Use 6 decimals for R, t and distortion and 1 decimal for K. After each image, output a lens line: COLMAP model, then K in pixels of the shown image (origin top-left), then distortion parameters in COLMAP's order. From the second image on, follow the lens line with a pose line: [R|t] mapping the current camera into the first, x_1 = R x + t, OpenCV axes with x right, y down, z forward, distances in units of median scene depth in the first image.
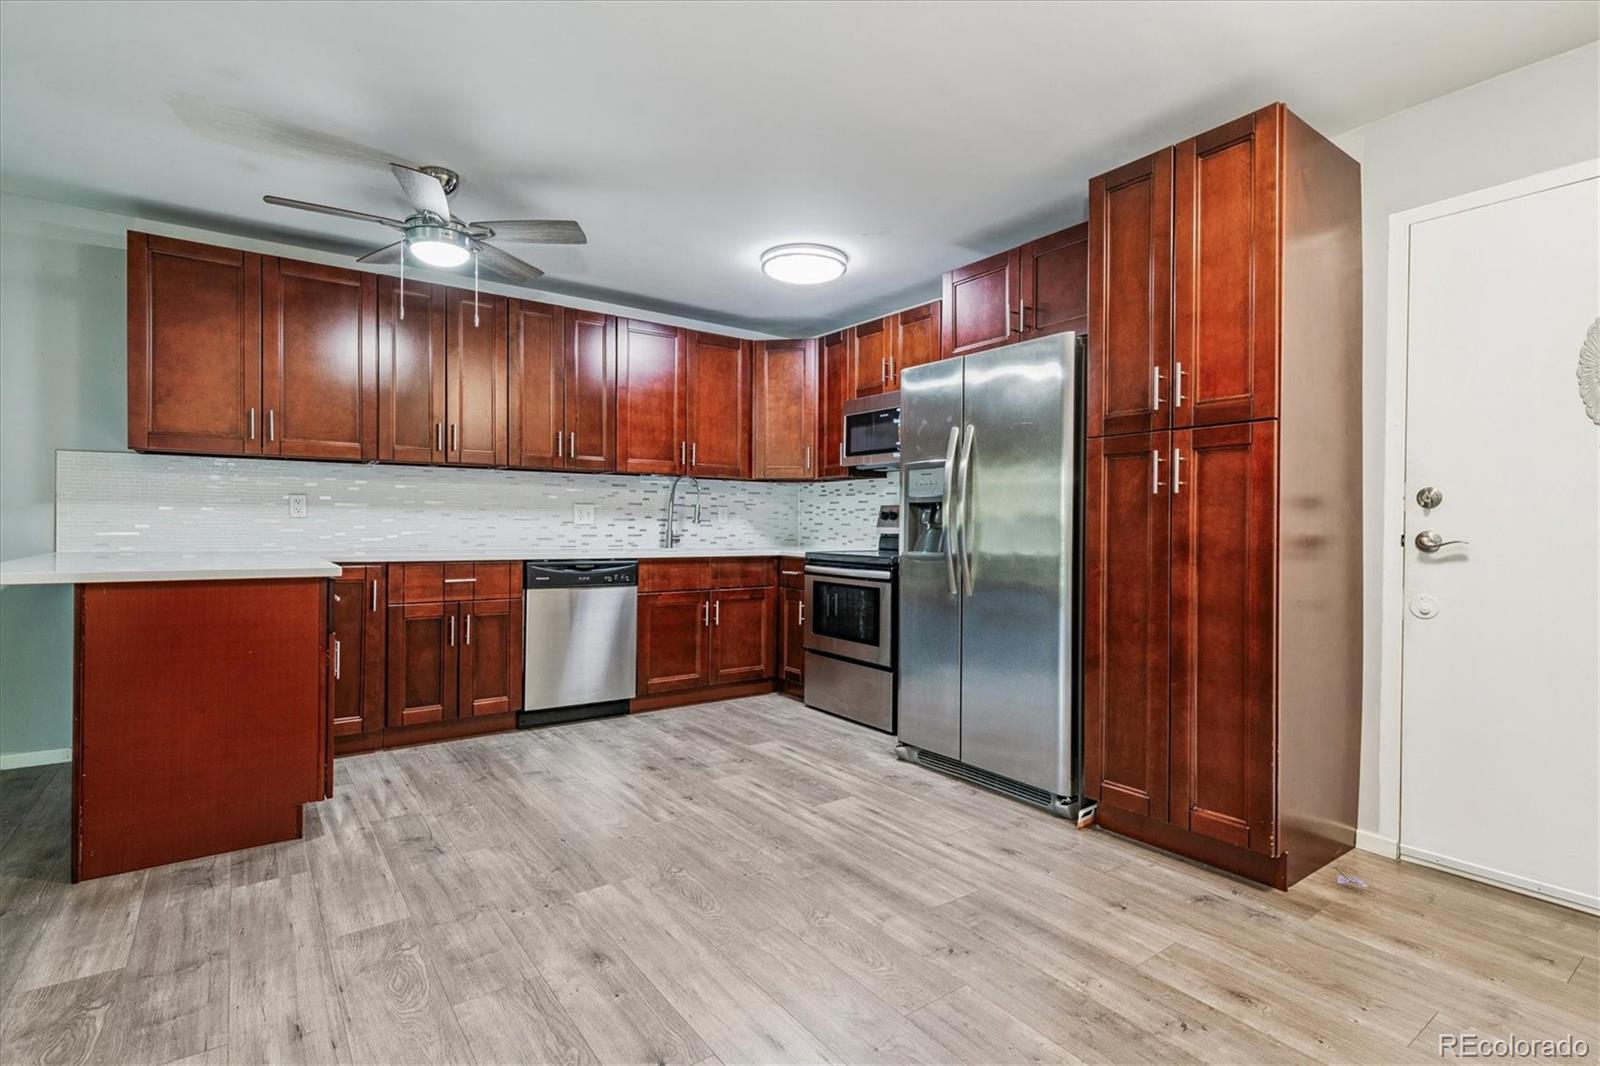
lens RADIAL K [[767.0, 0, 806.0], [0, 767.0, 526.6], [0, 0, 1]] dist [0.009422, -0.006165]
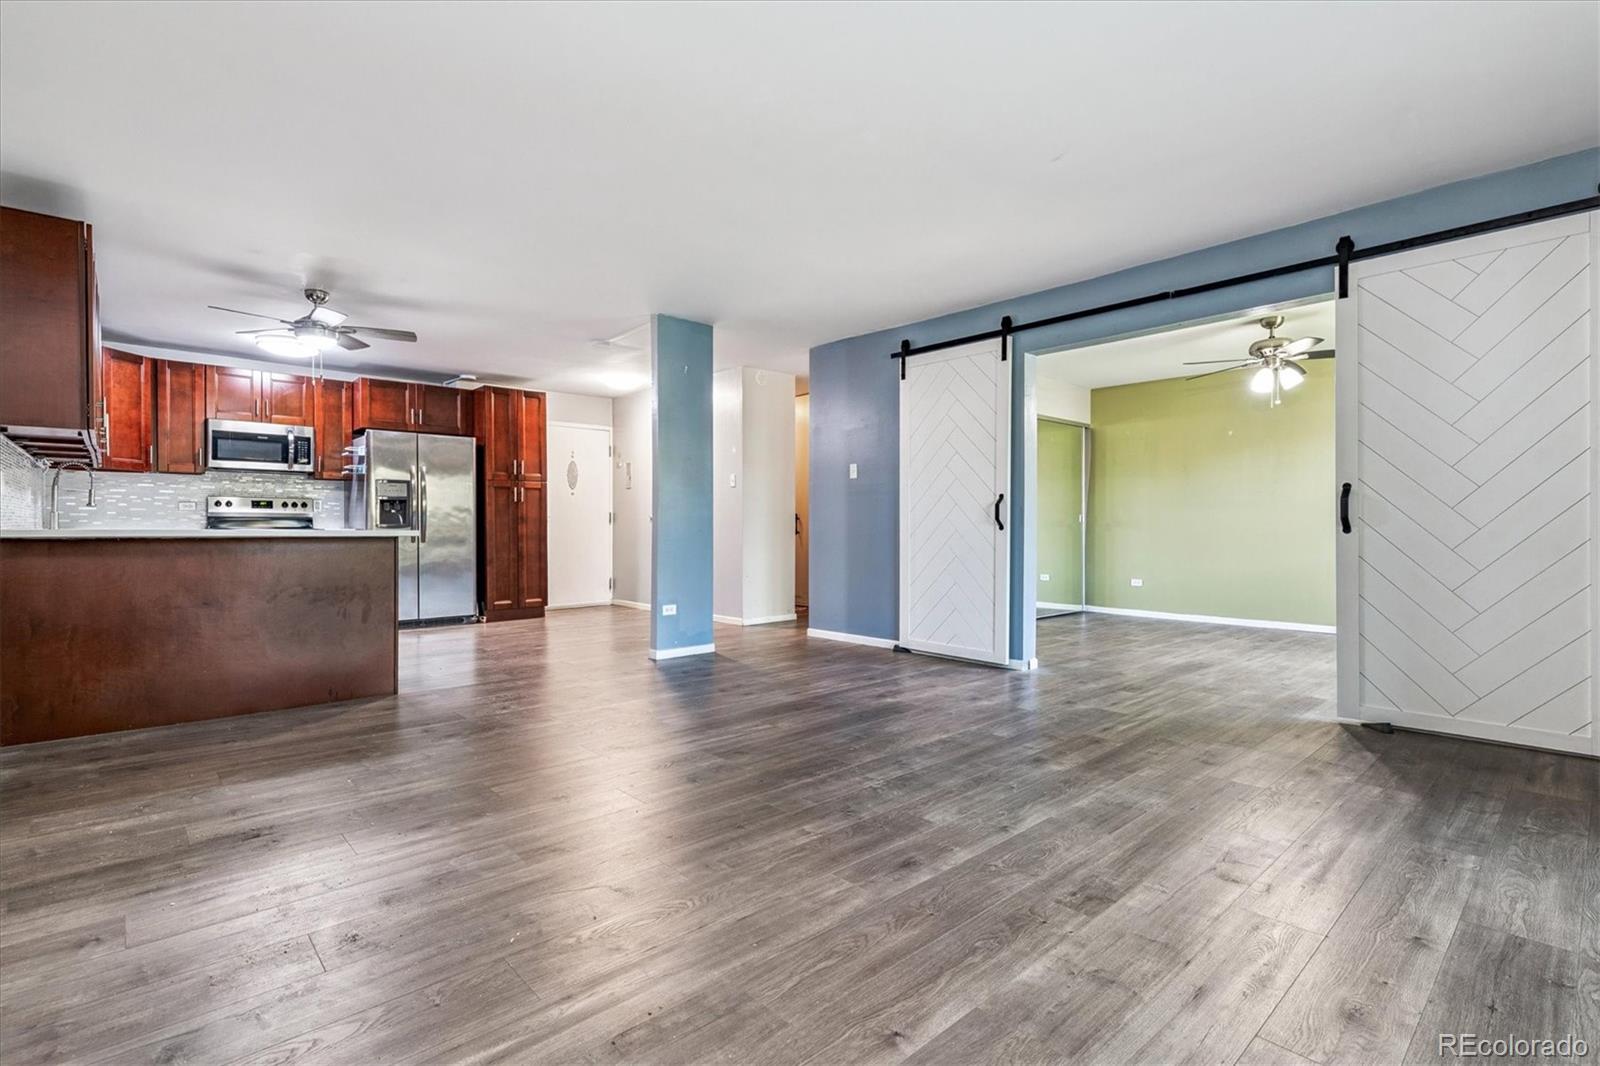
lens RADIAL K [[747.0, 0, 808.0], [0, 747.0, 529.0], [0, 0, 1]] dist [0.004384, 0.000774]
pose [[-0.115361, -0.013808, 0.993228, -1.897539], [-0.000974, 0.999904, 0.013787, 0.017627], [-0.993323, 0.000623, -0.115363, 0.131238]]
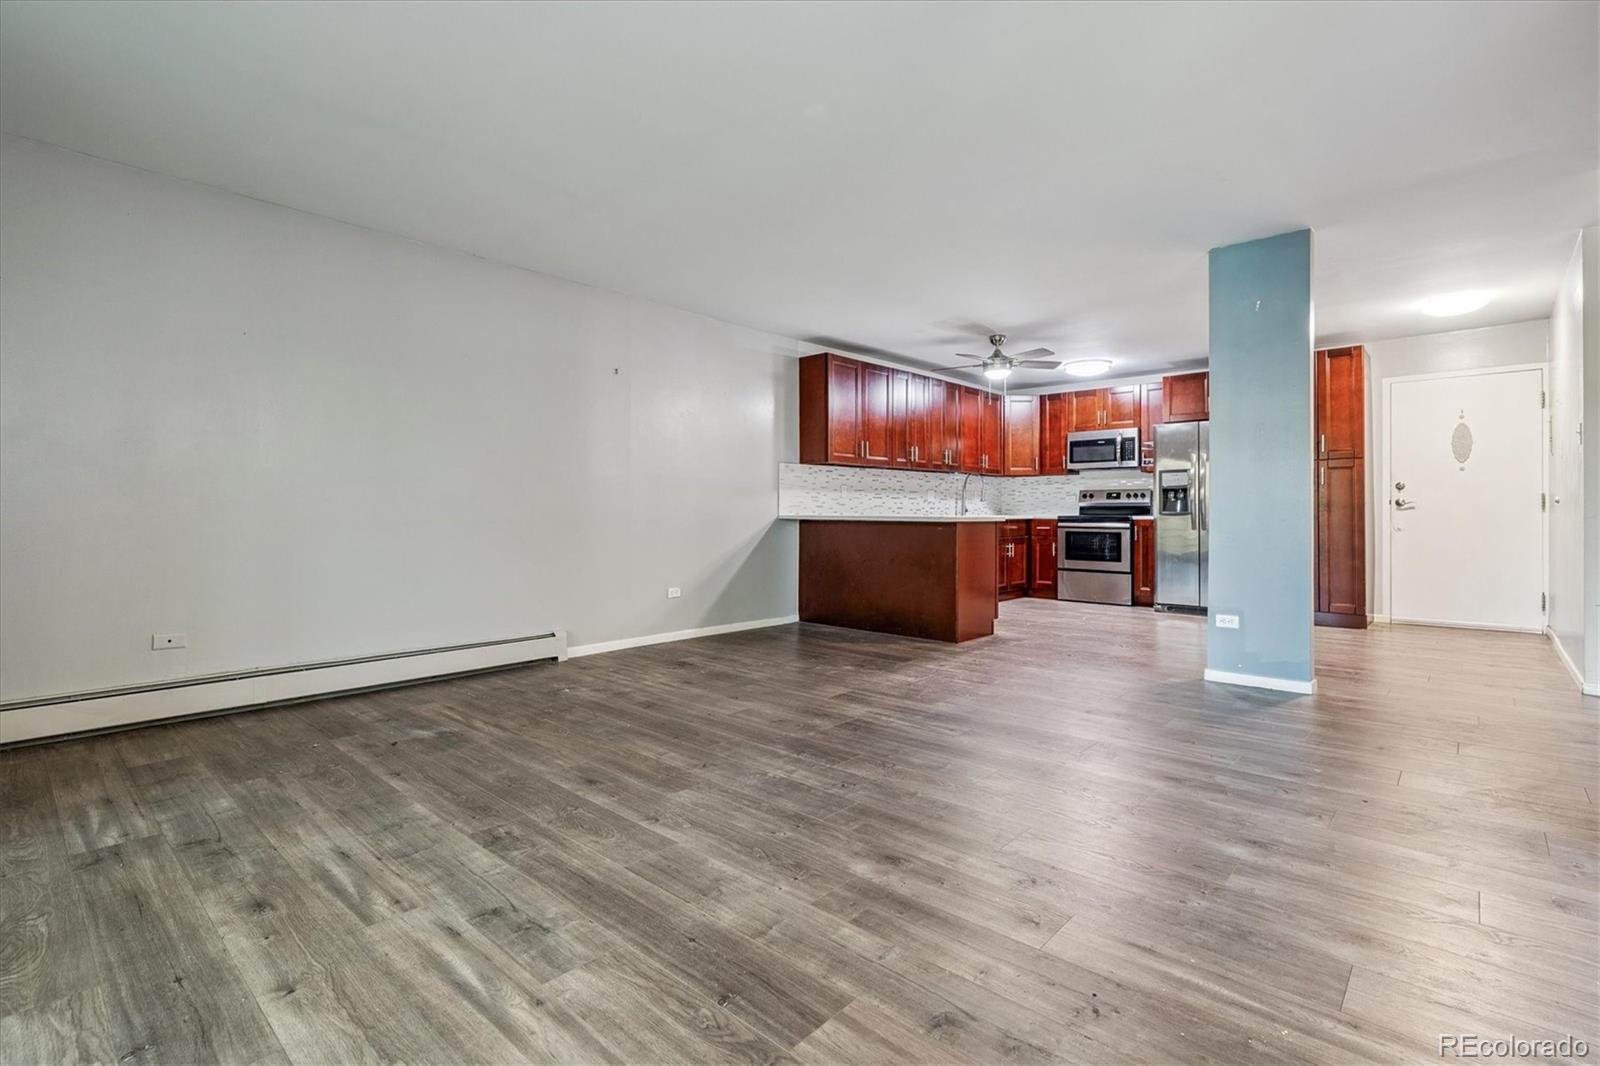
lens RADIAL K [[747.0, 0, 798.5], [0, 747.0, 512.3], [0, 0, 1]] dist [0.004384, 0.000774]
pose [[0.980875, -0.009204, 0.194422, -1.242375], [0.009357, 0.999956, 0.000133, 0.024045], [-0.194415, 0.001689, 0.980918, -0.816031]]
